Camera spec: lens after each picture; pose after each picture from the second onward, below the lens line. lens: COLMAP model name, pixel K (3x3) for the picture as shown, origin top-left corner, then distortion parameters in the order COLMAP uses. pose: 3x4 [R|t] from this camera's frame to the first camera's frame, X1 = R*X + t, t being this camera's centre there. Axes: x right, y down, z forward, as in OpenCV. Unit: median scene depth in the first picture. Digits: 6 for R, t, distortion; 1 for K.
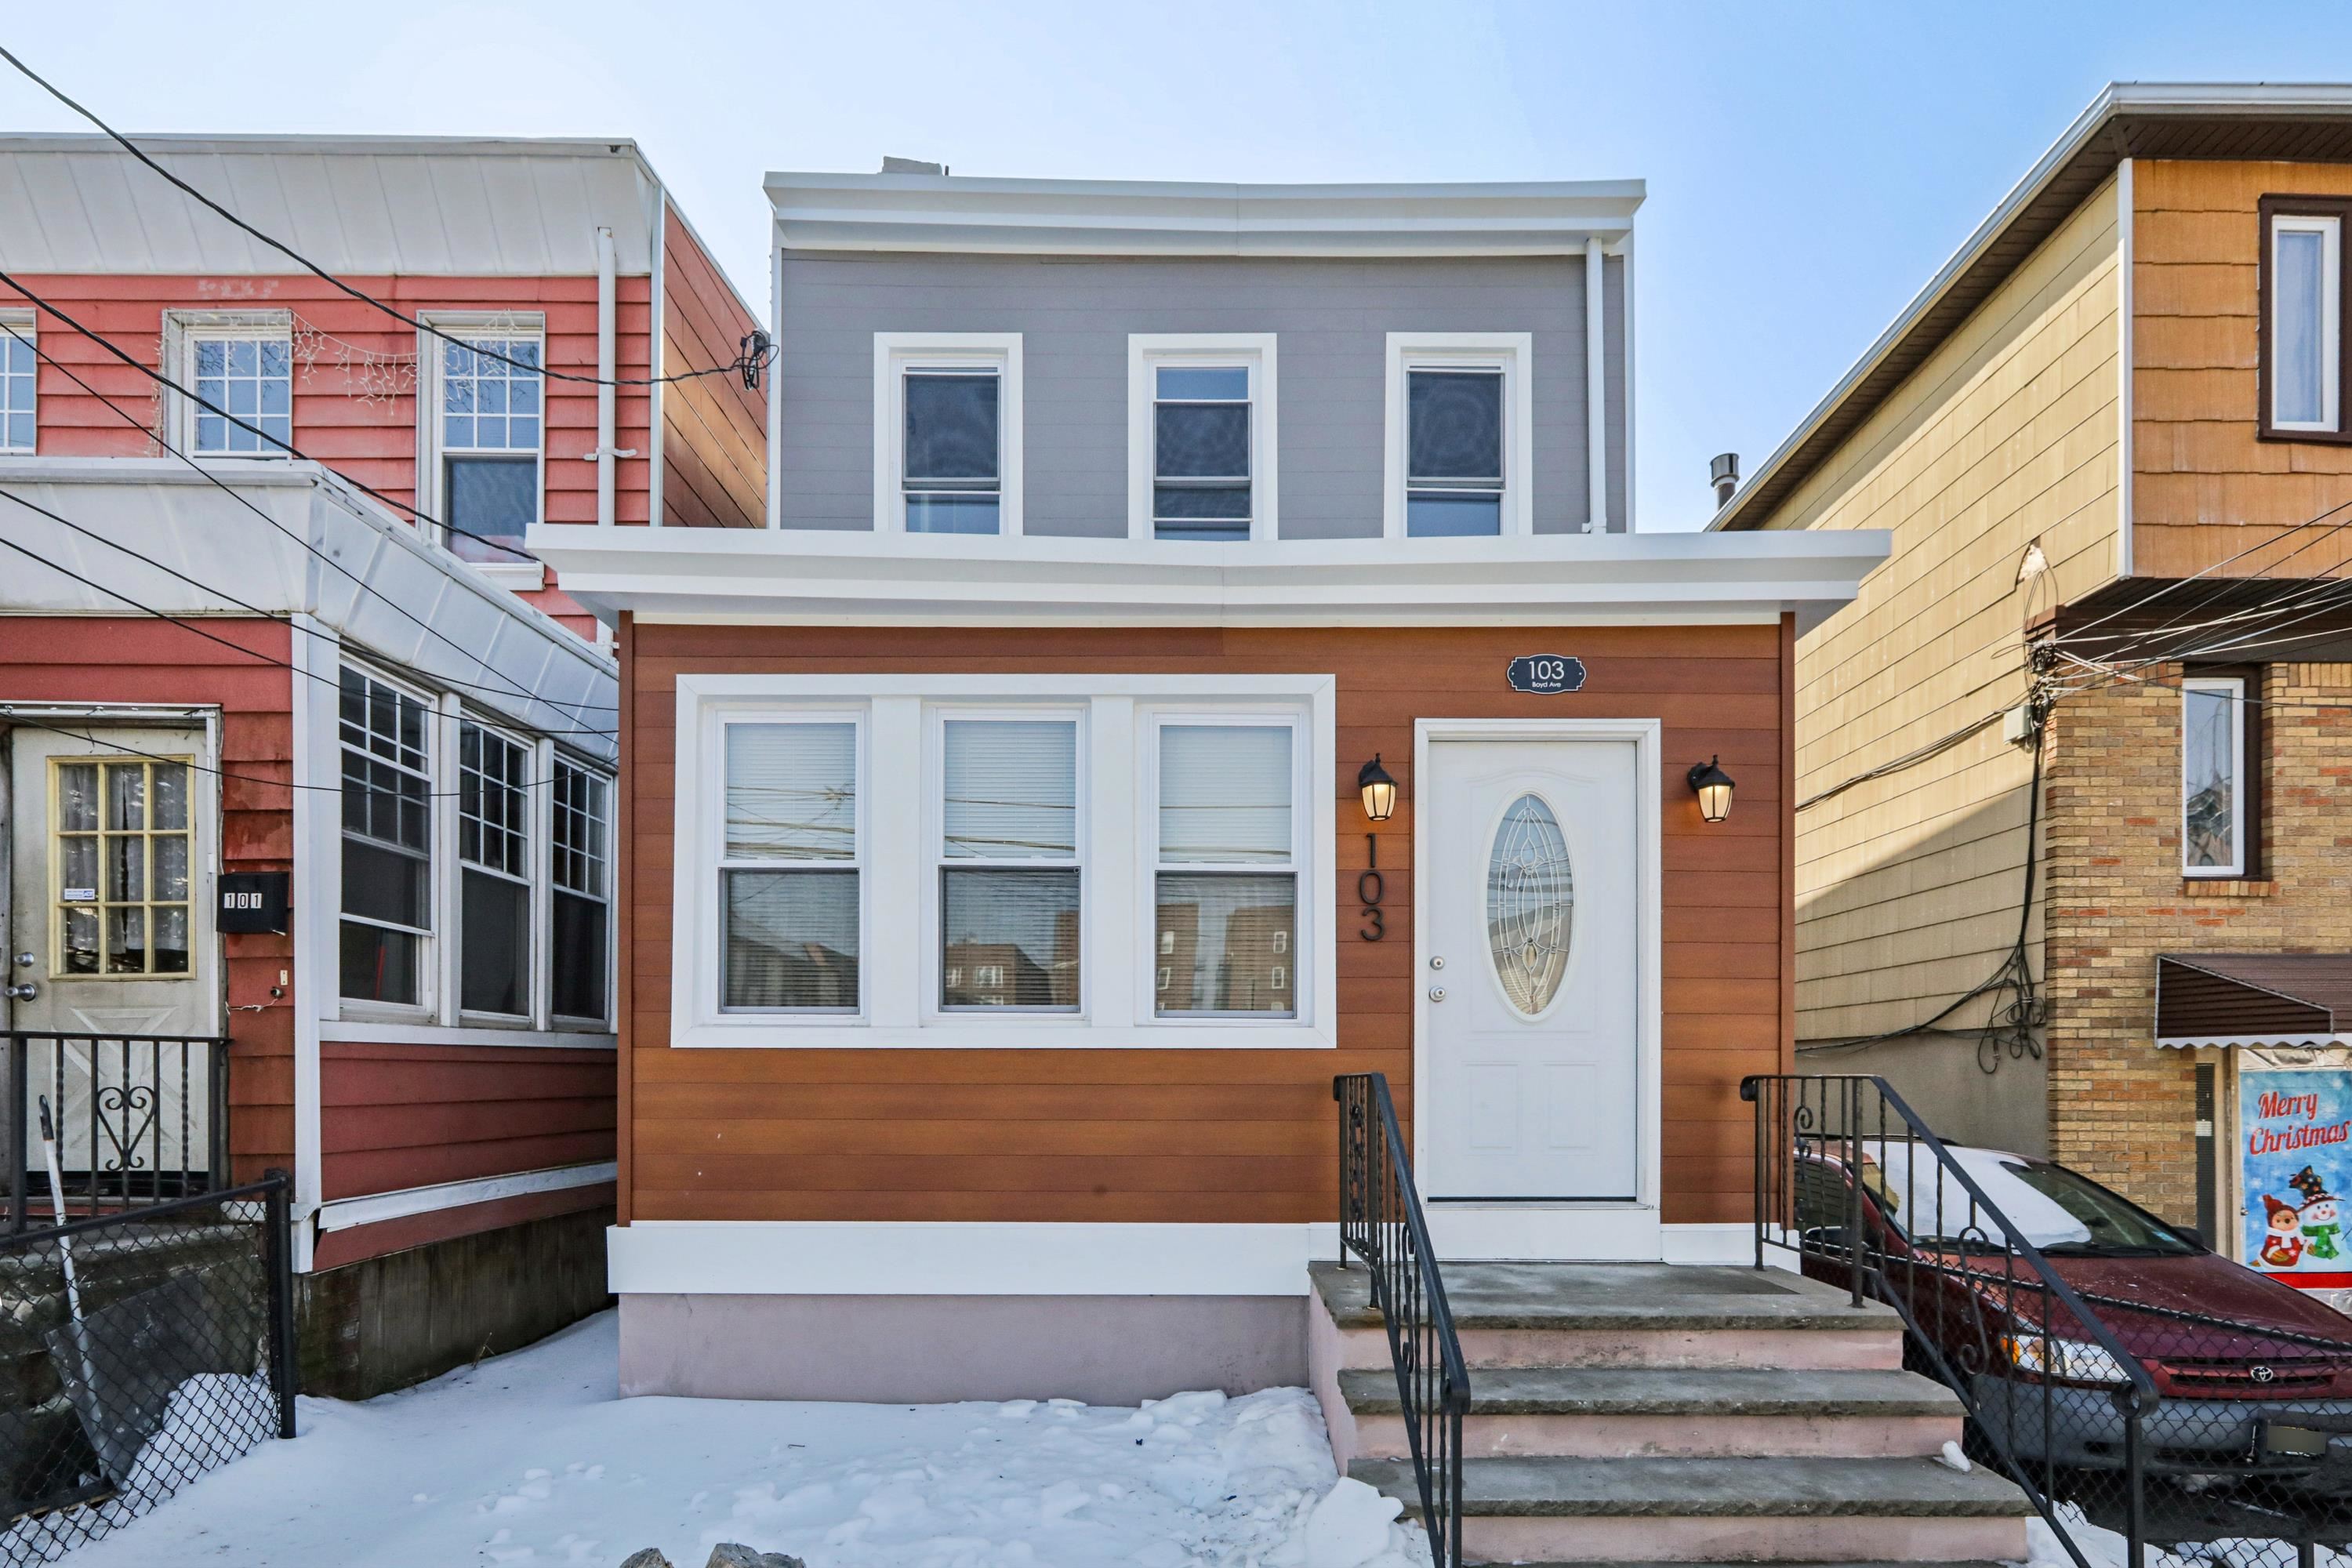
lens RADIAL K [[1047.9, 0, 1176.0], [0, 1047.9, 784.0], [0, 0, 1]] dist [-0.000479, 0.000724]
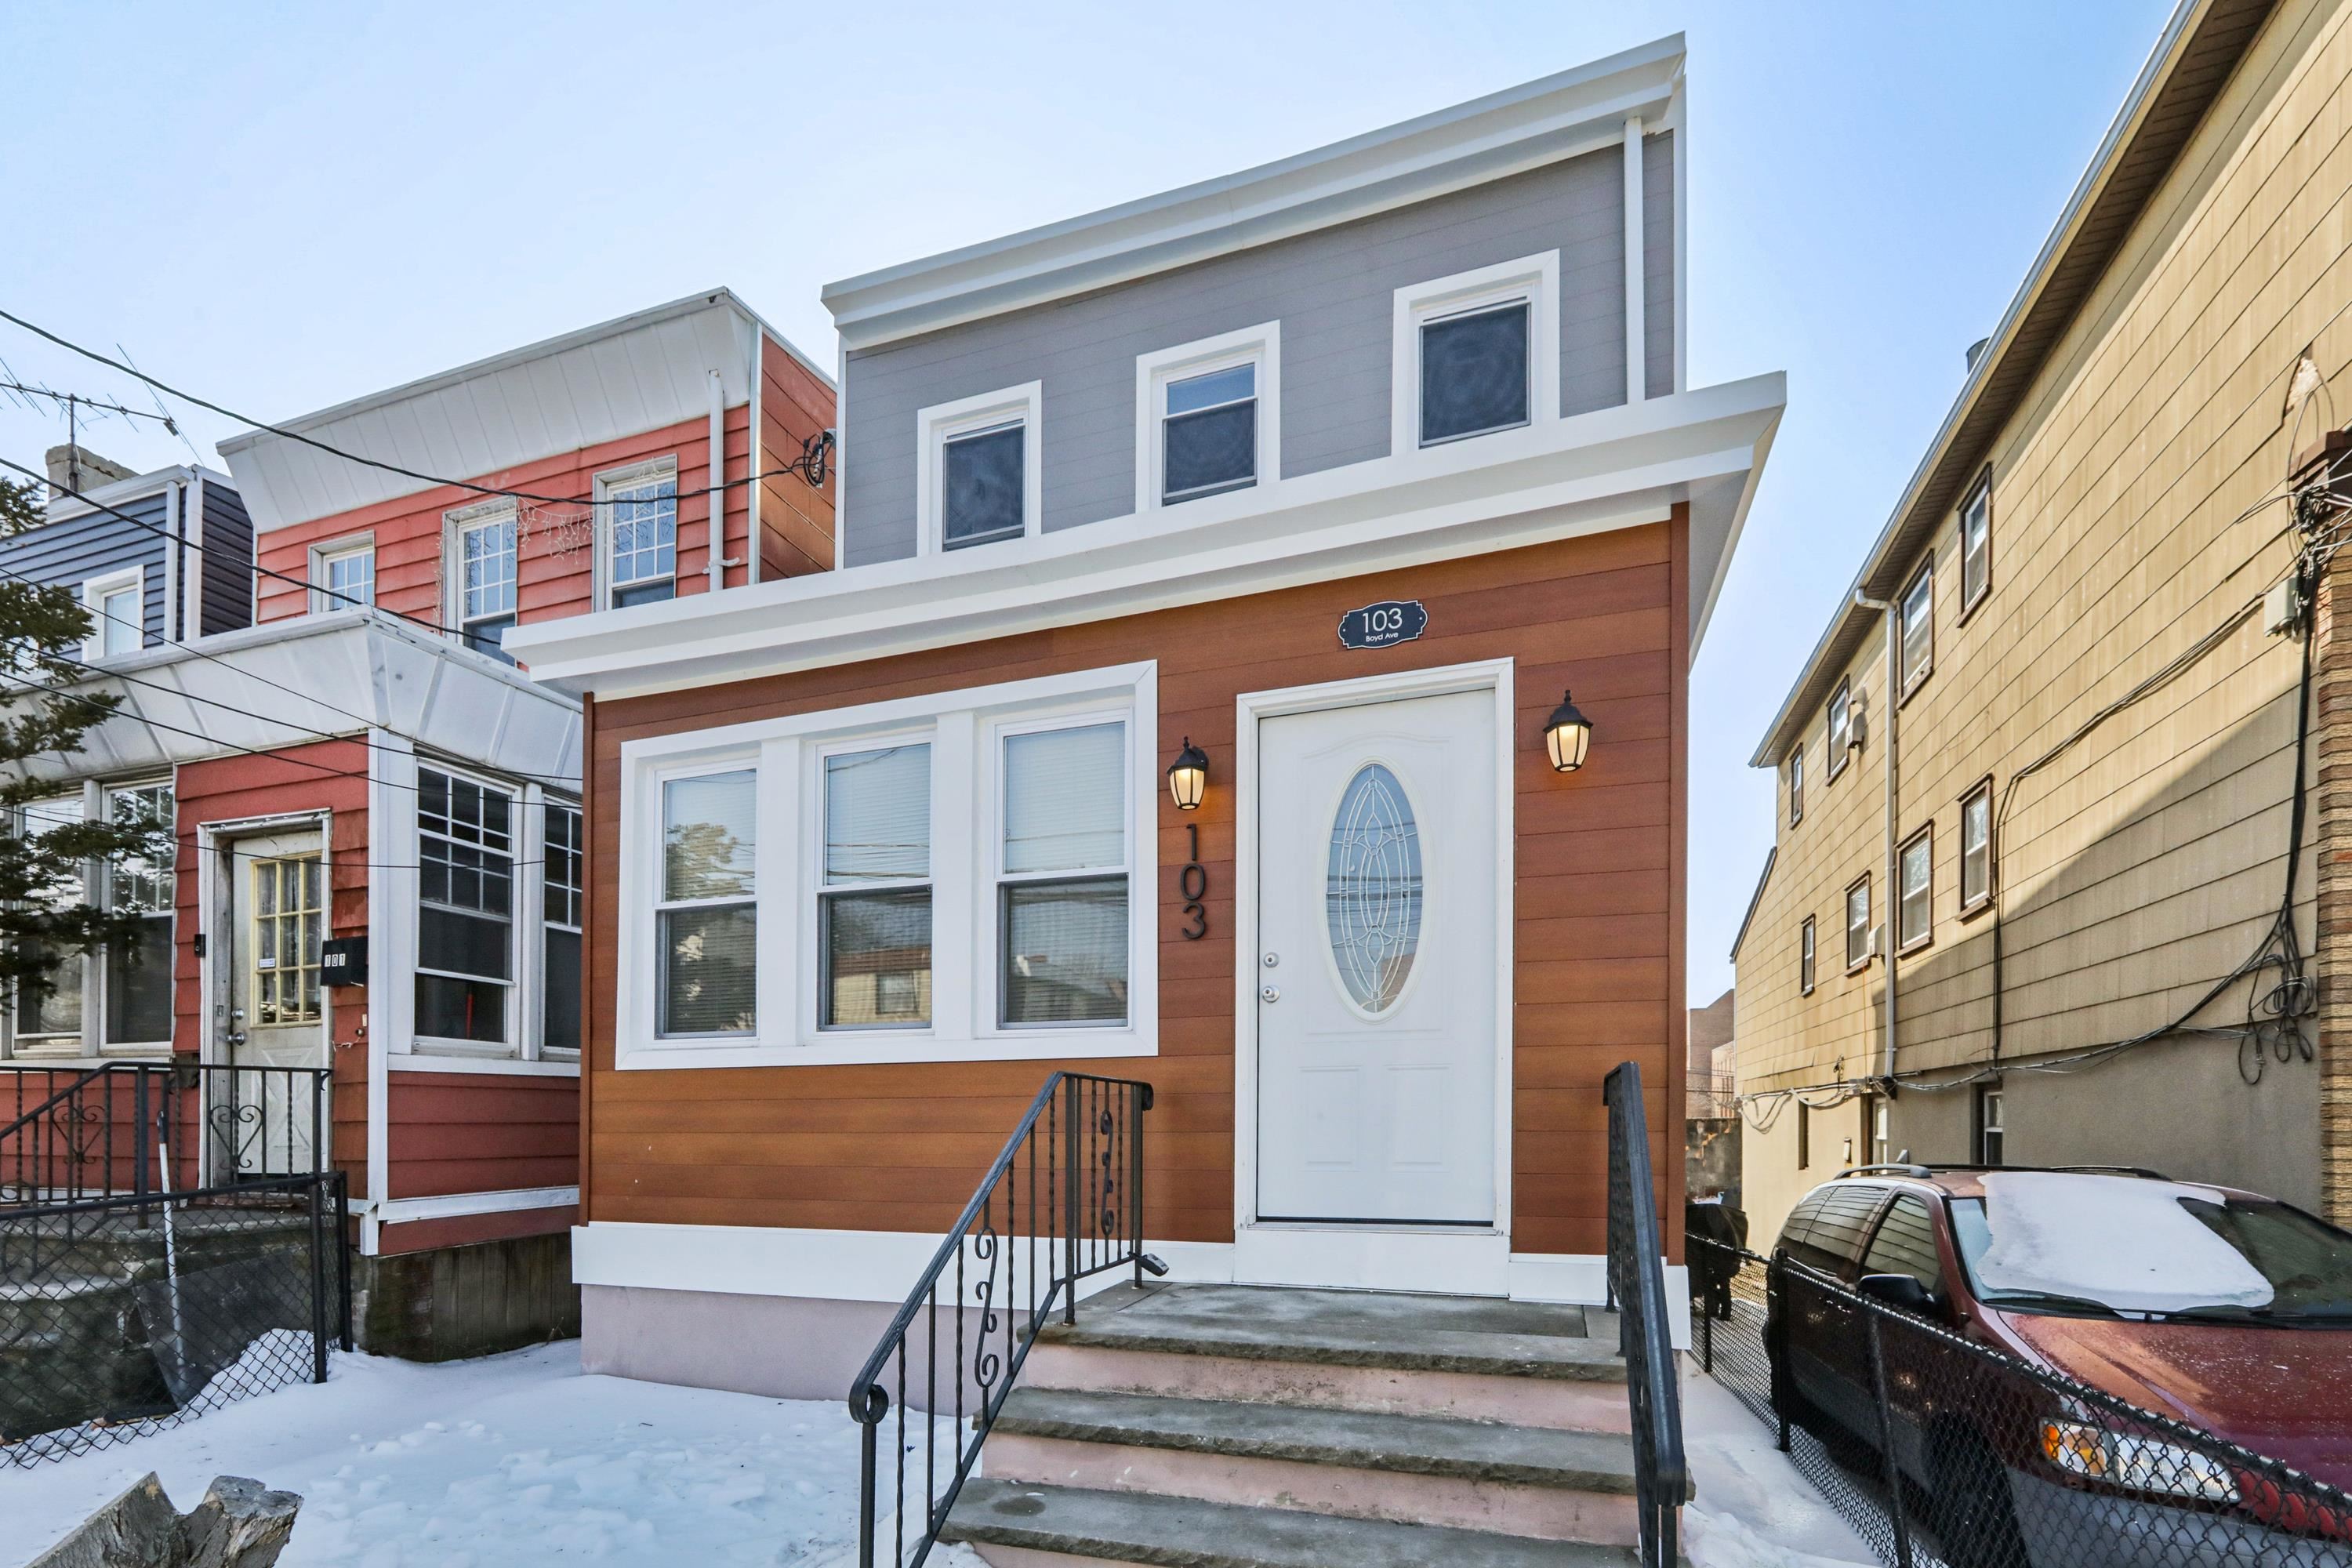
lens RADIAL K [[1039.0, 0, 1174.8], [0, 1039.0, 842.3], [0, 0, 1]] dist [-0.000978, 0.000210]
pose [[0.948103, -0.087095, -0.305803, 0.439368], [0.089241, 0.995986, -0.006986, 0.066373], [0.305184, -0.020666, 0.952069, 0.119181]]
